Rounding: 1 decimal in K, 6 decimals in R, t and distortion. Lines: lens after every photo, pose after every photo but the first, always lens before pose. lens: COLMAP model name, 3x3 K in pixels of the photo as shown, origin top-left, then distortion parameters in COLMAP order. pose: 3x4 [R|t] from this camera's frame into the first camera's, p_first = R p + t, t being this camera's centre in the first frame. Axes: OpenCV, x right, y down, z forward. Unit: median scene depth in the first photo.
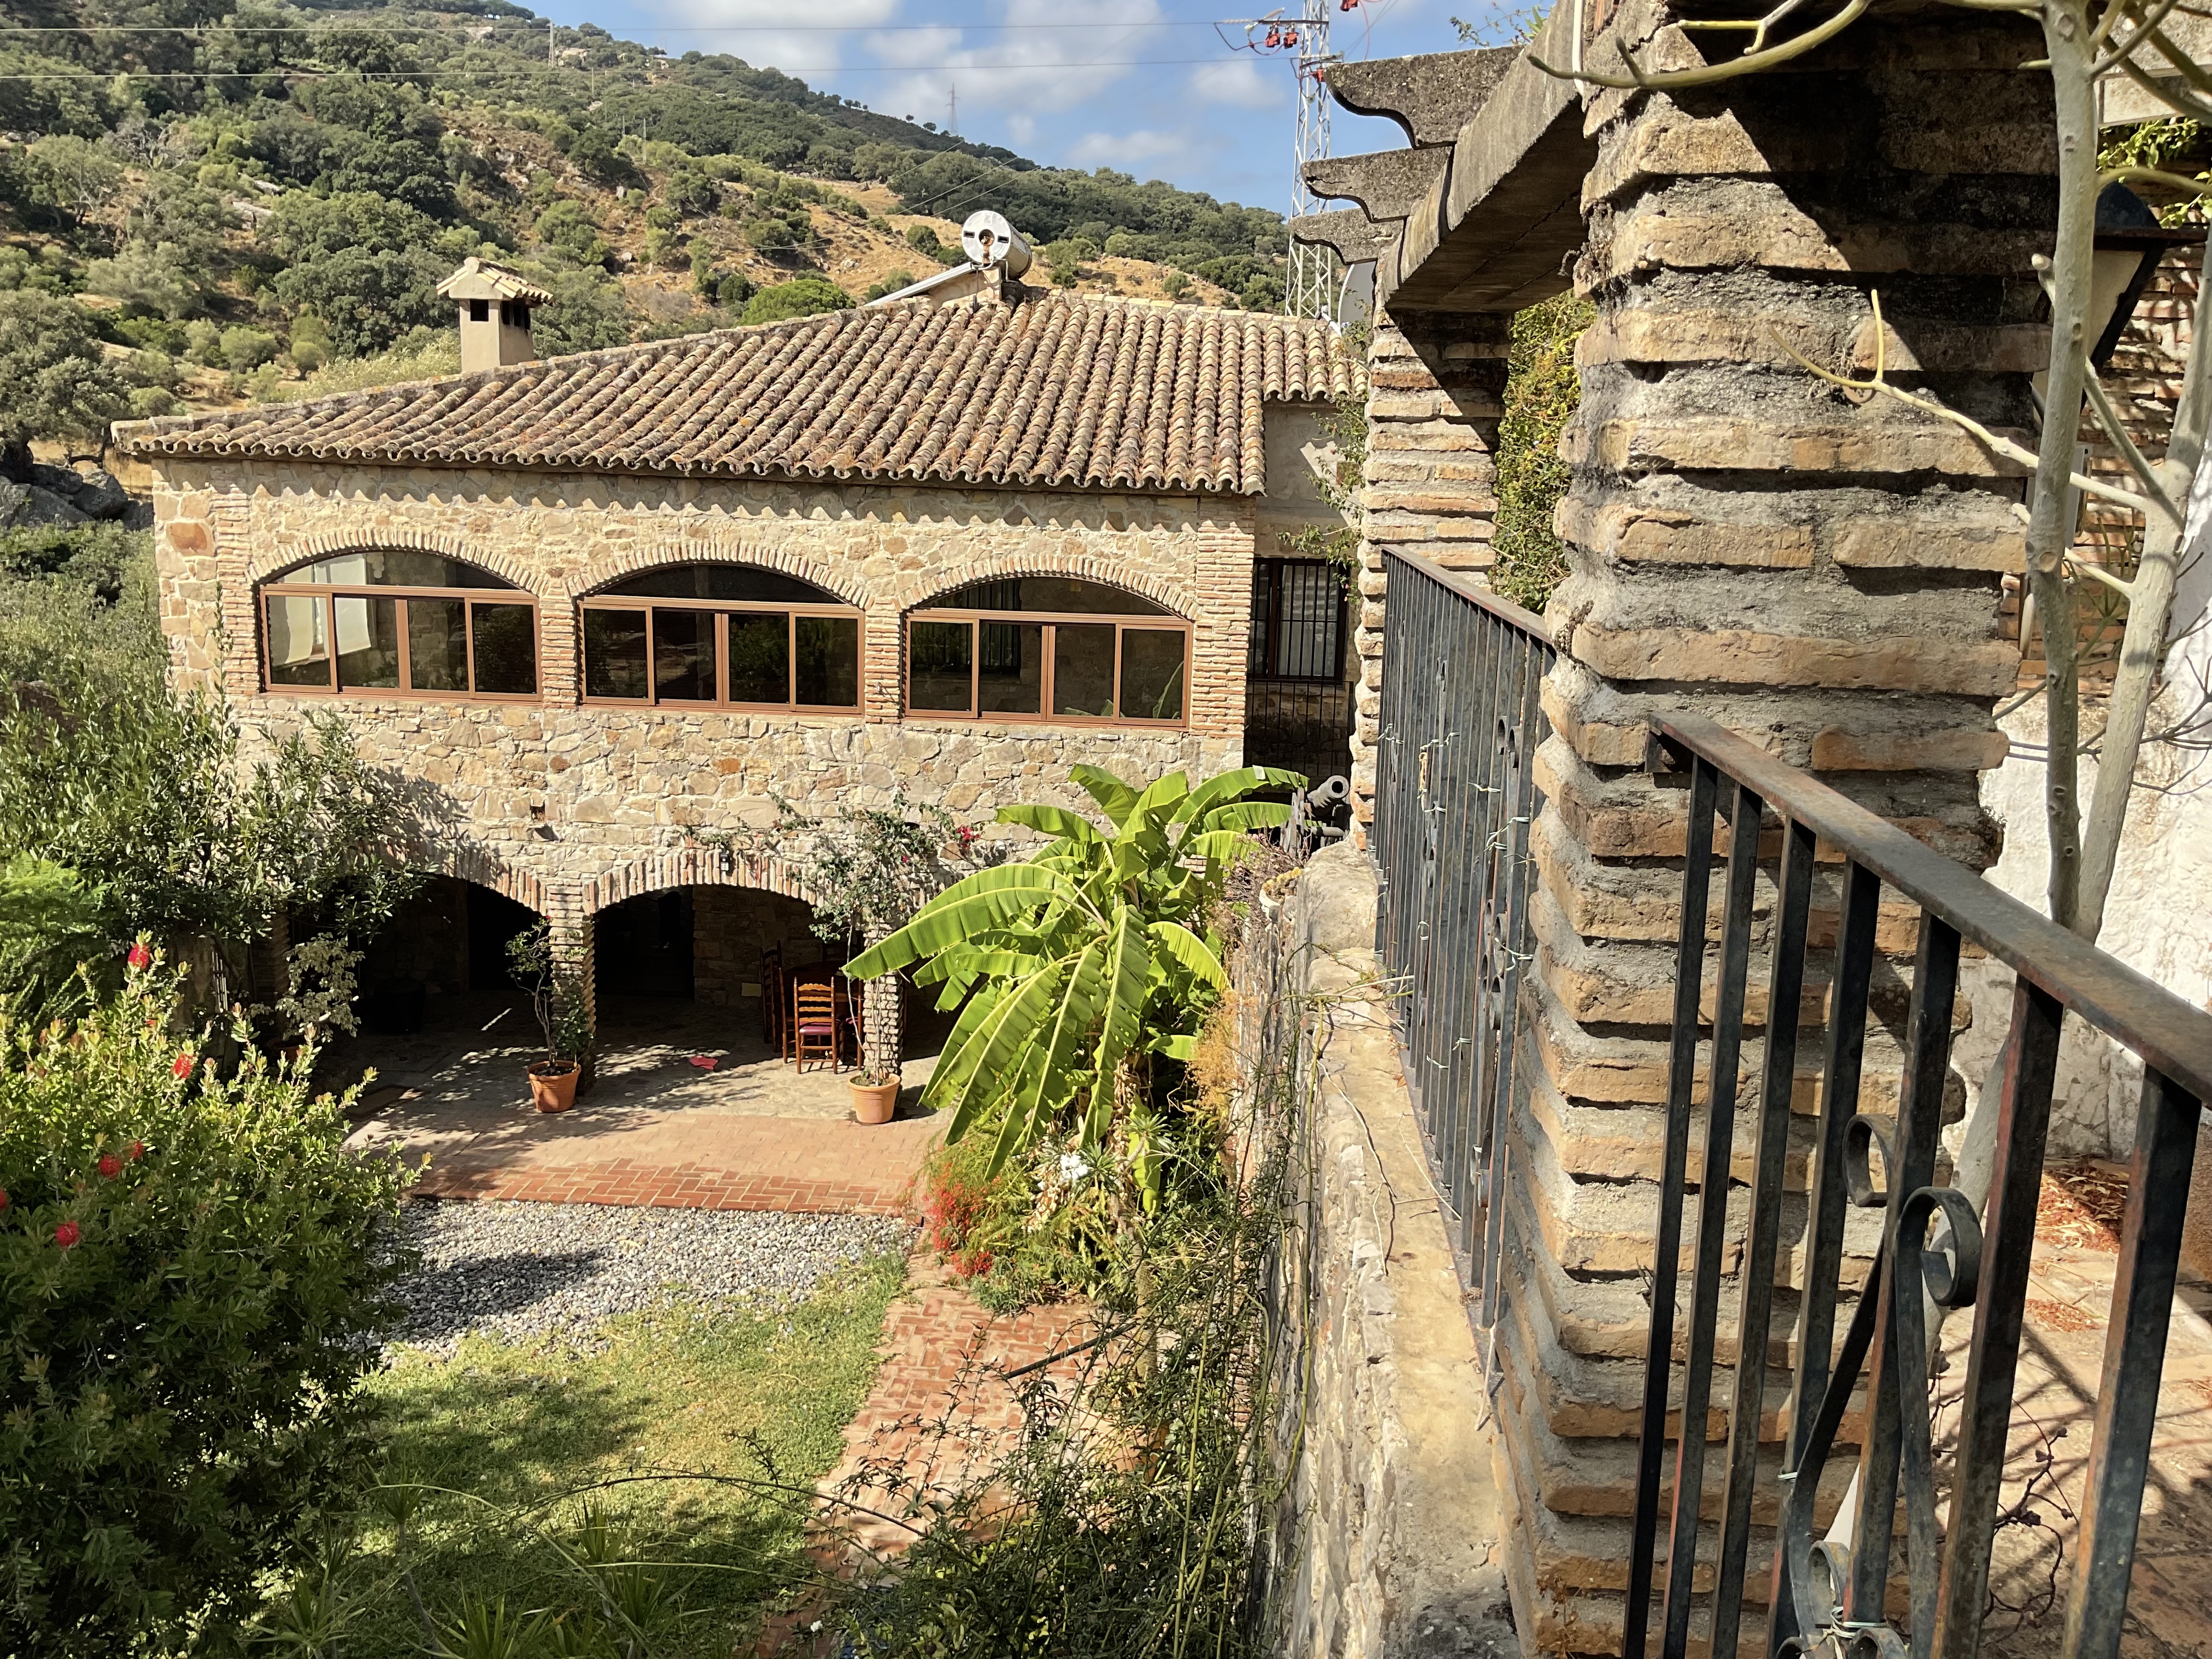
lens RADIAL K [[1811.8, 0, 1106.0], [0, 1811.8, 829.5], [0, 0, 1]] dist [0.077948, -0.138453]
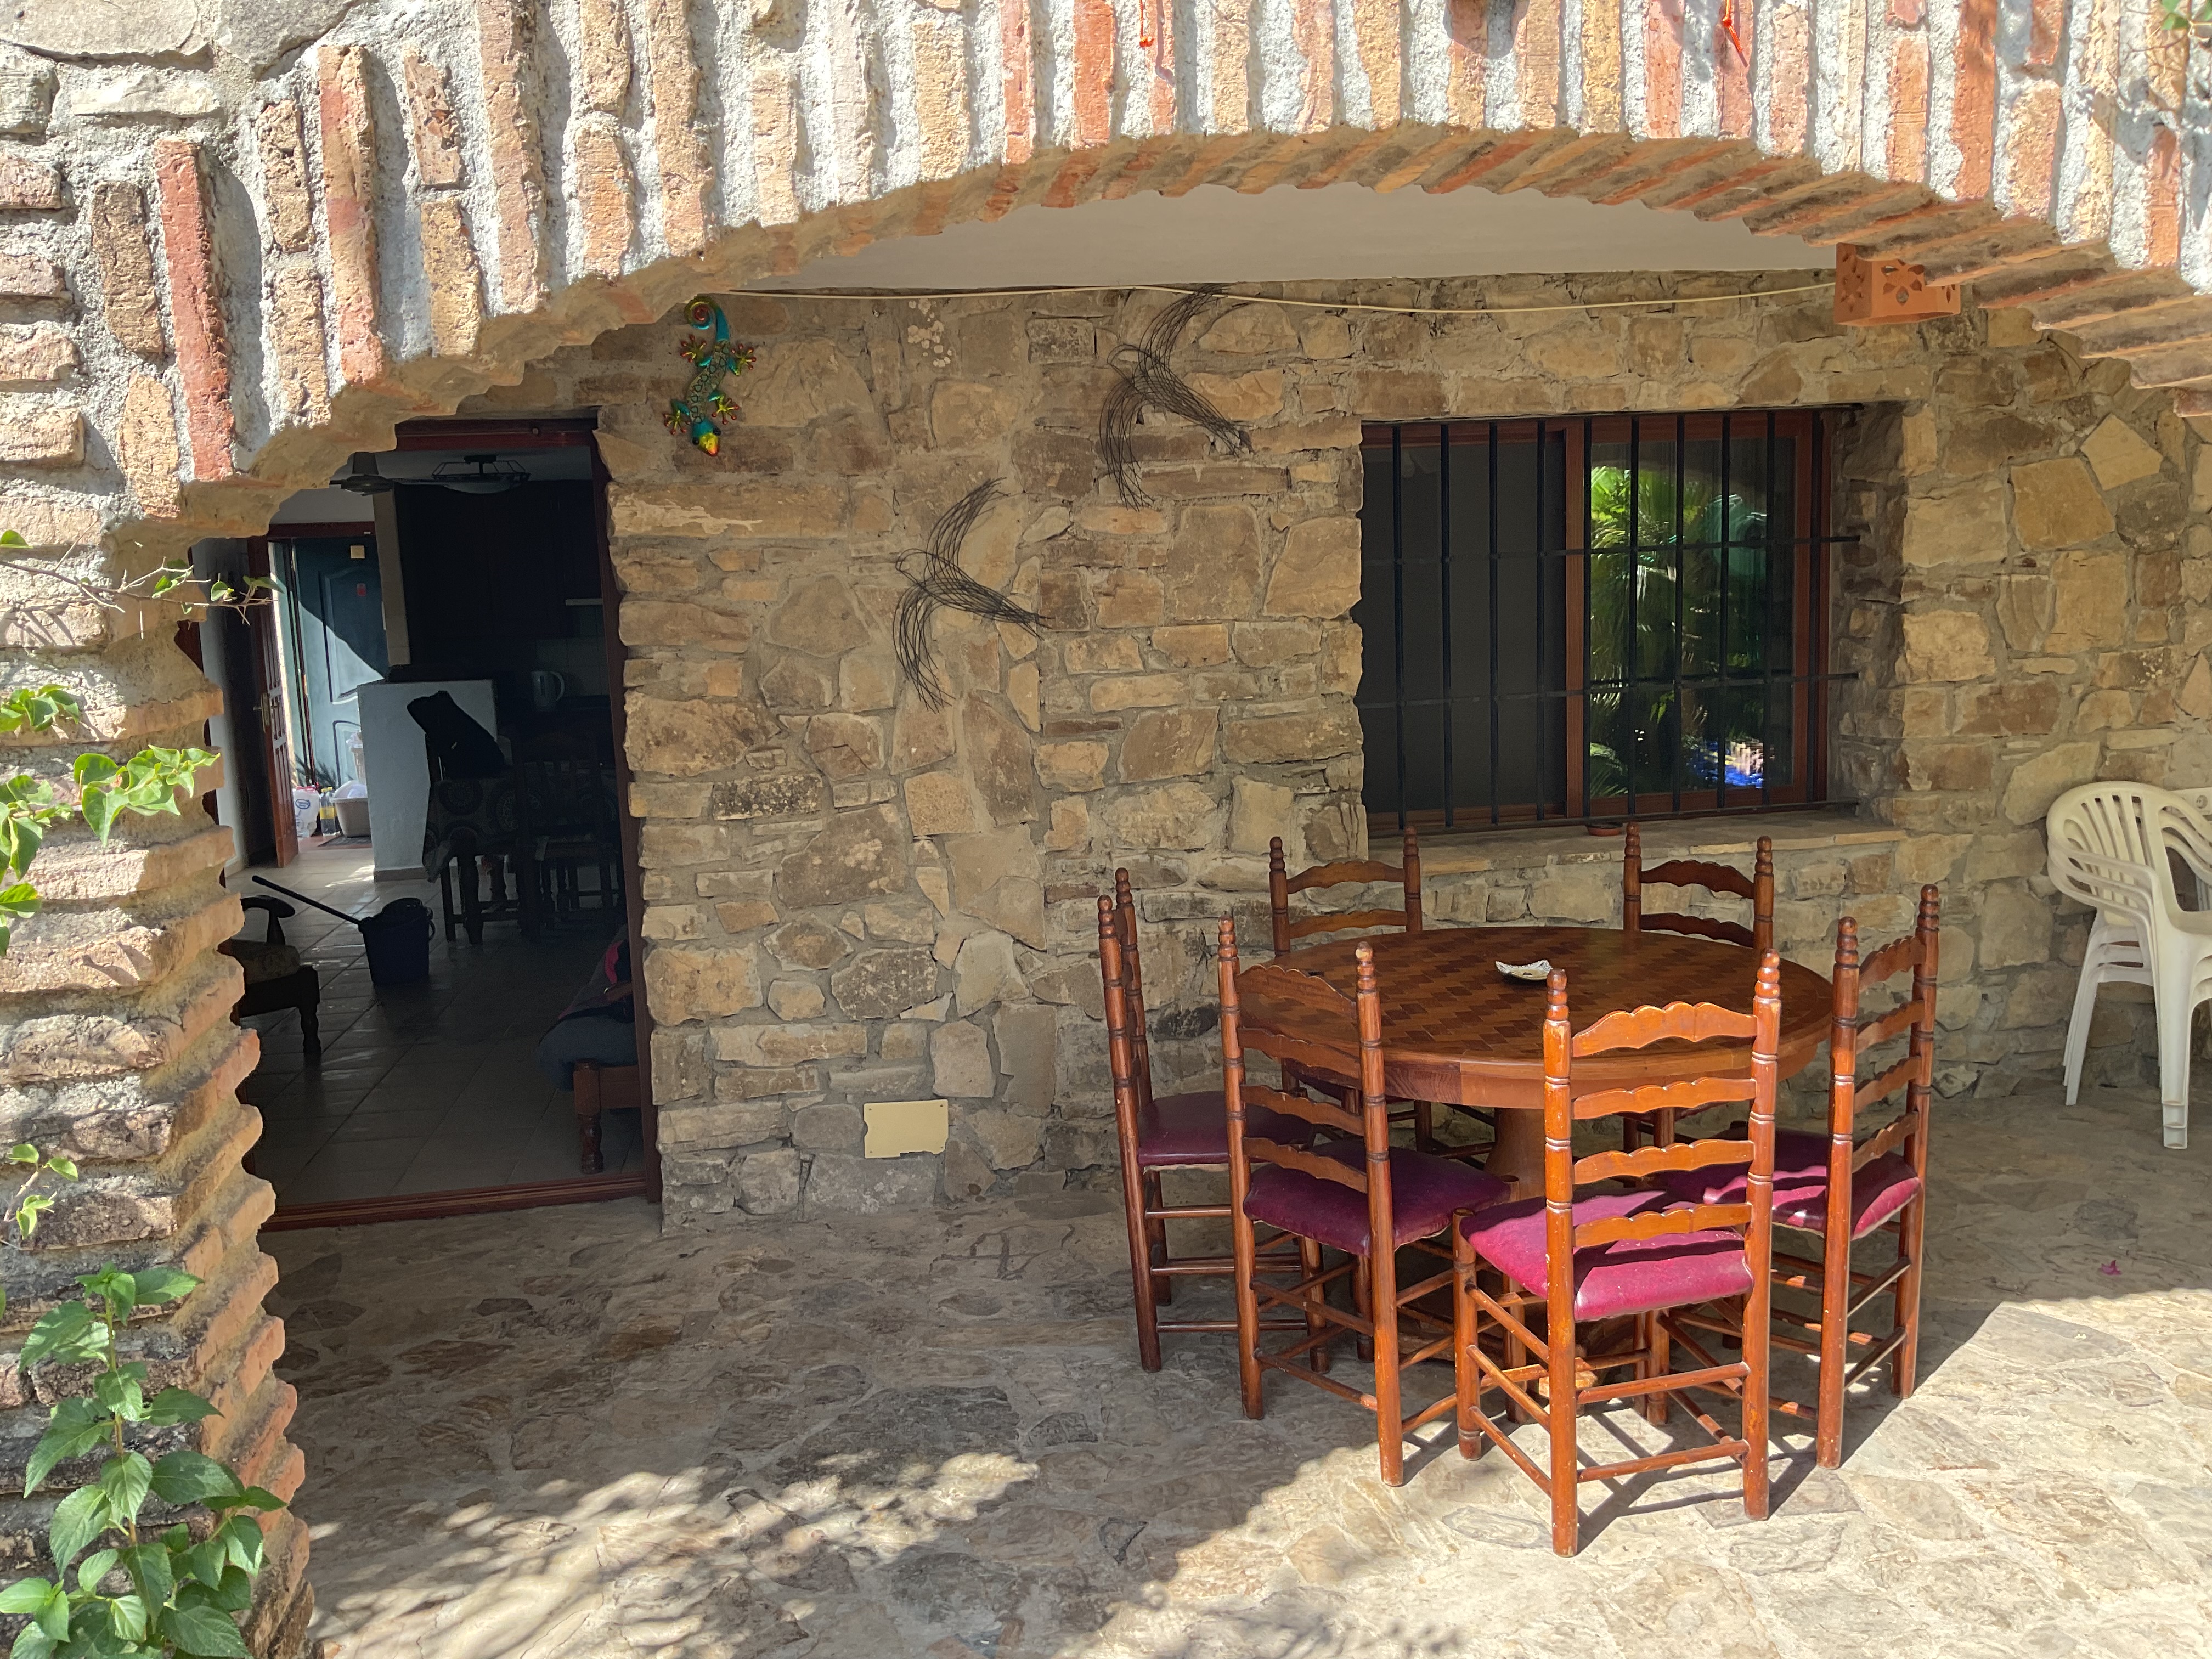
lens RADIAL K [[1811.8, 0, 1106.0], [0, 1811.8, 829.5], [0, 0, 1]] dist [0.077948, -0.138453]
pose [[0.970399, -0.090584, 0.223875, -0.256799], [0.107240, 0.992212, -0.063370, 0.077765], [-0.216391, 0.085502, 0.972556, 0.888172]]
